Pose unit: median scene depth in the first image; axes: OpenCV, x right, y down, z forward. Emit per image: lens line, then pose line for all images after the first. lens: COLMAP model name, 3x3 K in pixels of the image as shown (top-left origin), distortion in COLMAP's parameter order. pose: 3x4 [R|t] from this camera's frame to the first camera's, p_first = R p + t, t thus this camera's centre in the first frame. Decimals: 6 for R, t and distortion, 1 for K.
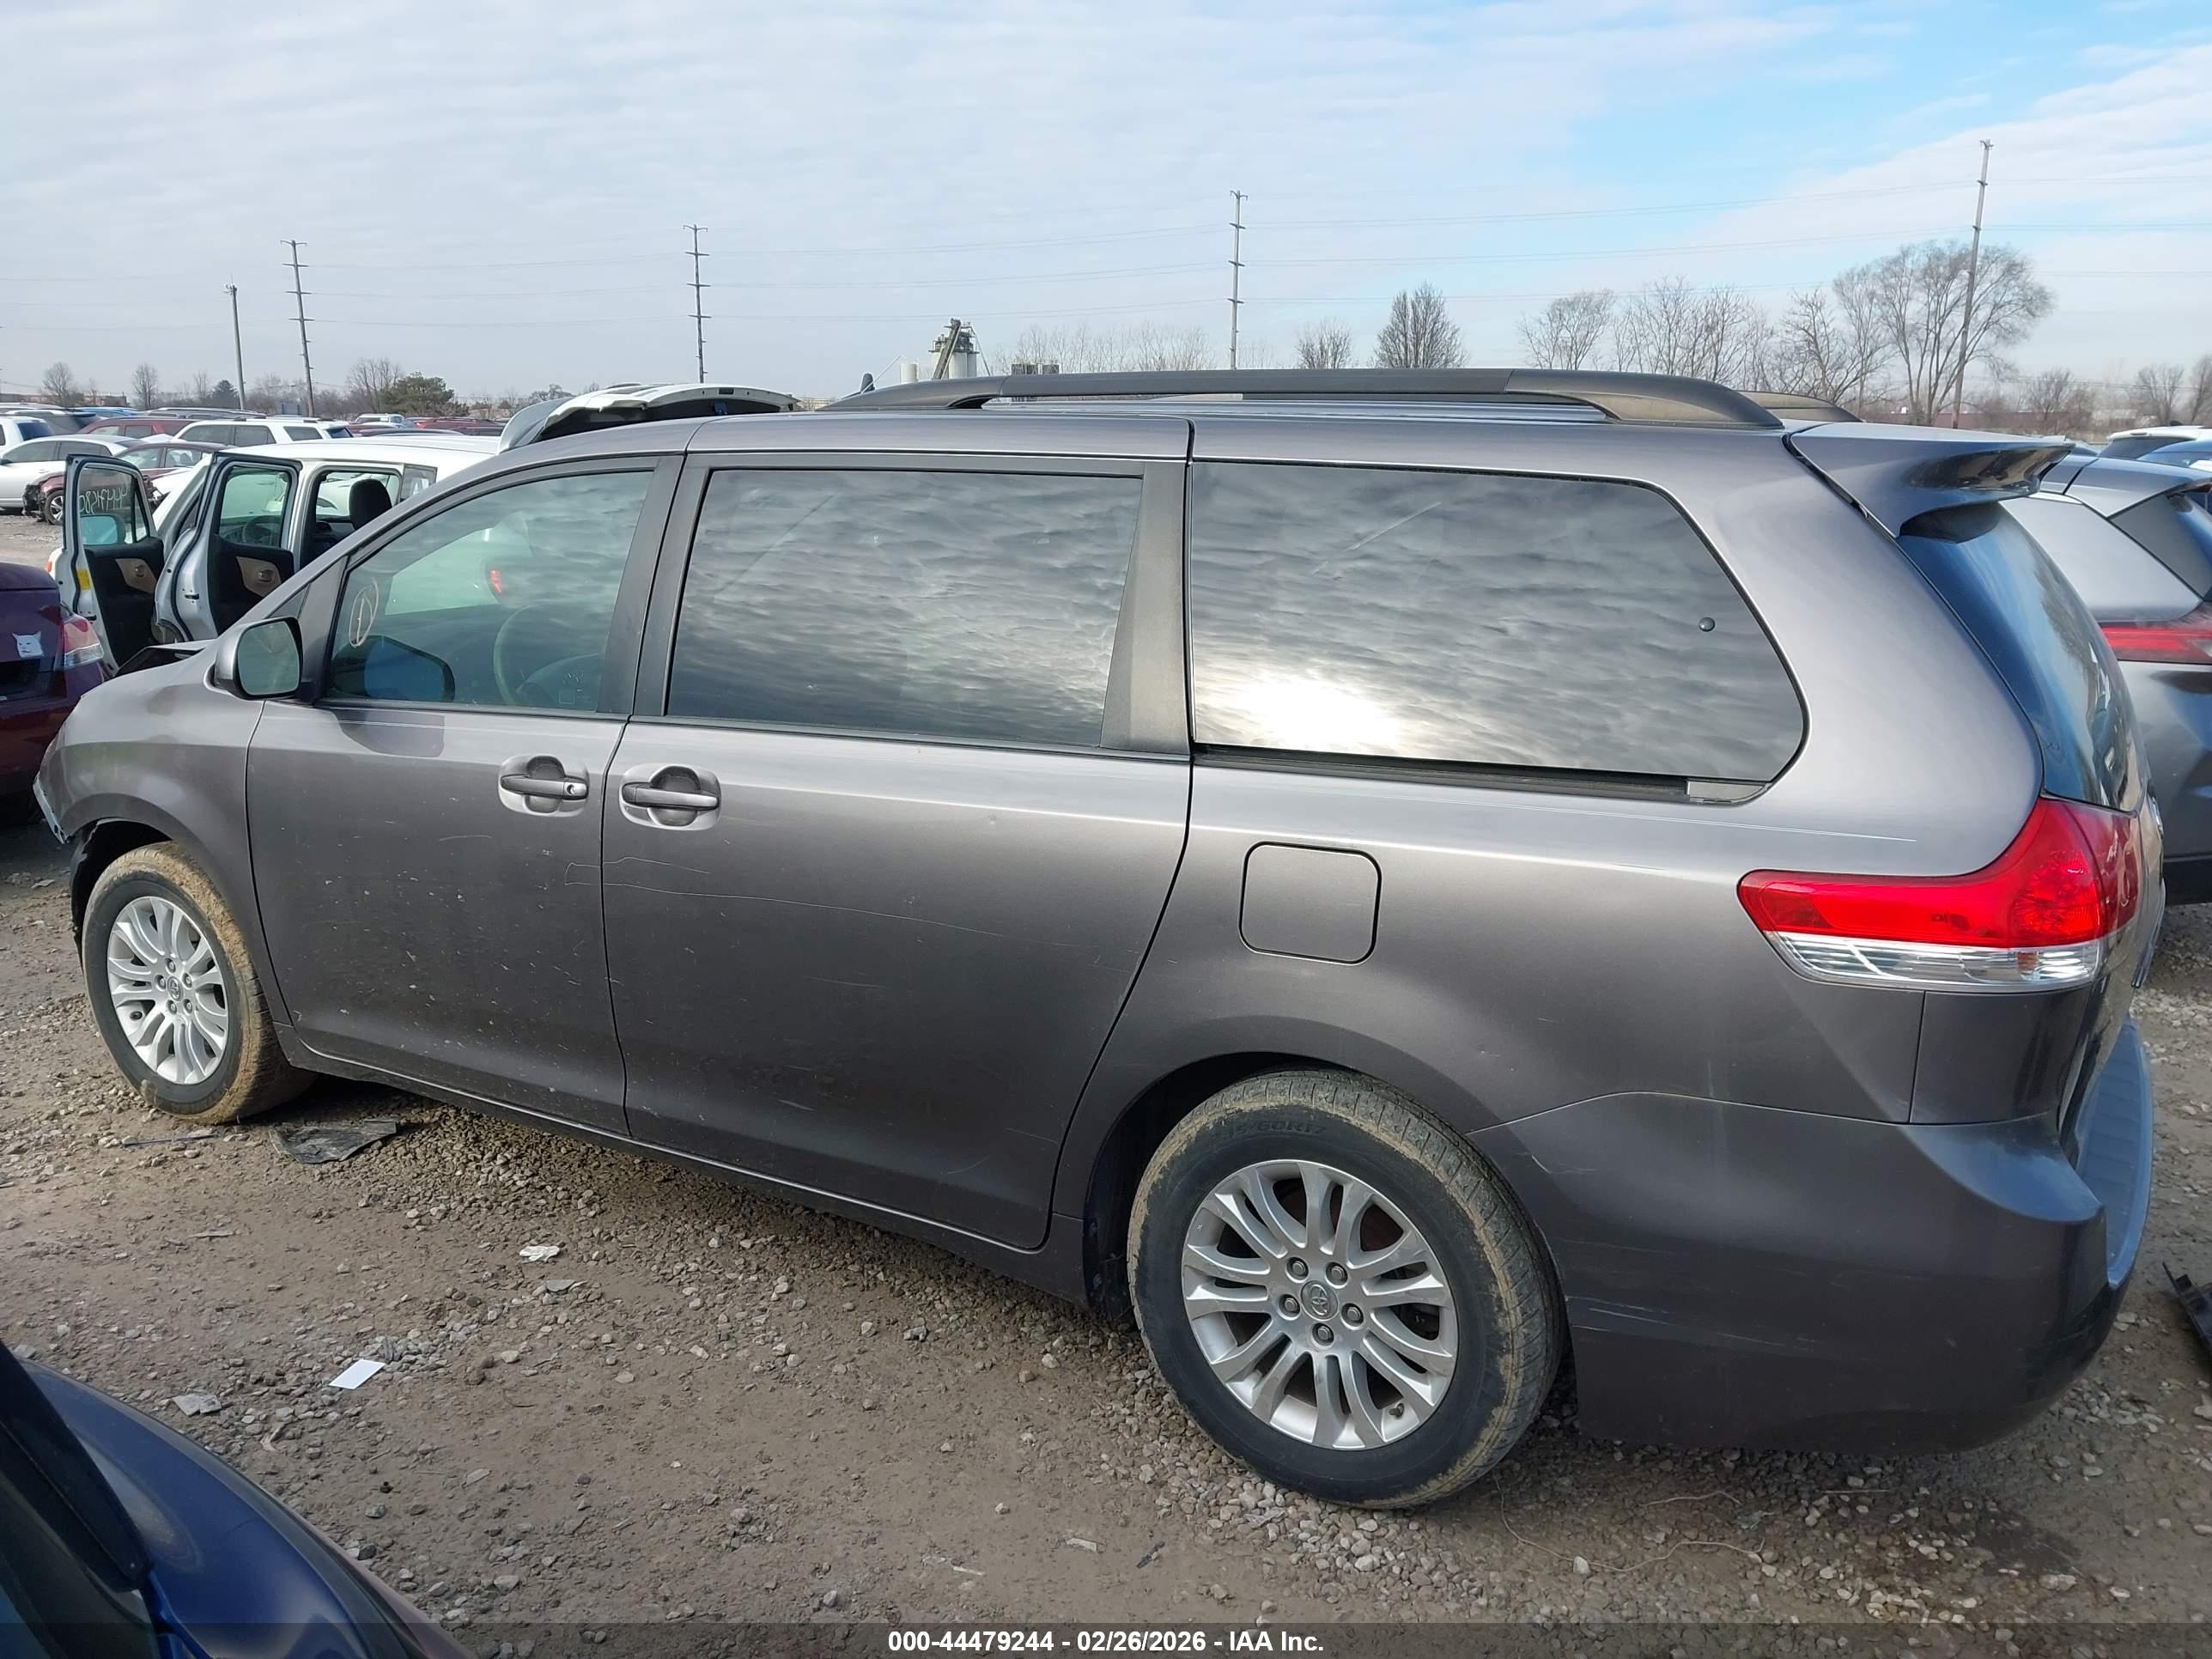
lens RADIAL K [[1749.5, 0, 1086.5], [0, 1749.5, 811.2], [0, 0, 1]] dist [0.025949, -0.052051]
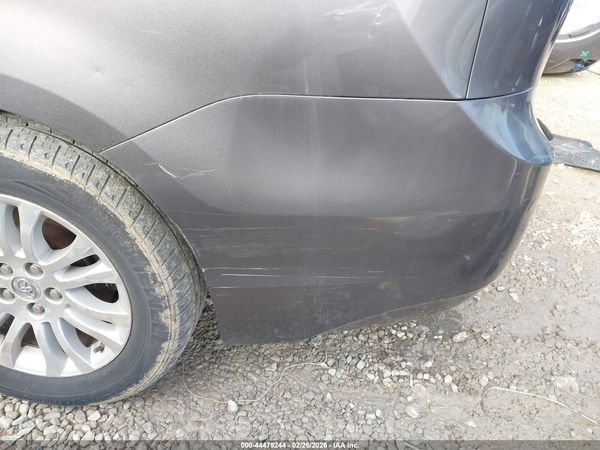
lens RADIAL K [[474.5, 0, 305.5], [0, 474.5, 225.5], [0, 0, 1]] dist [0.025949, -0.052051]
pose [[0.899427, -0.179867, 0.398345, 0.191901], [0.035859, 0.938692, 0.342886, 0.119396], [-0.435597, -0.294117, 0.850735, 0.625737]]
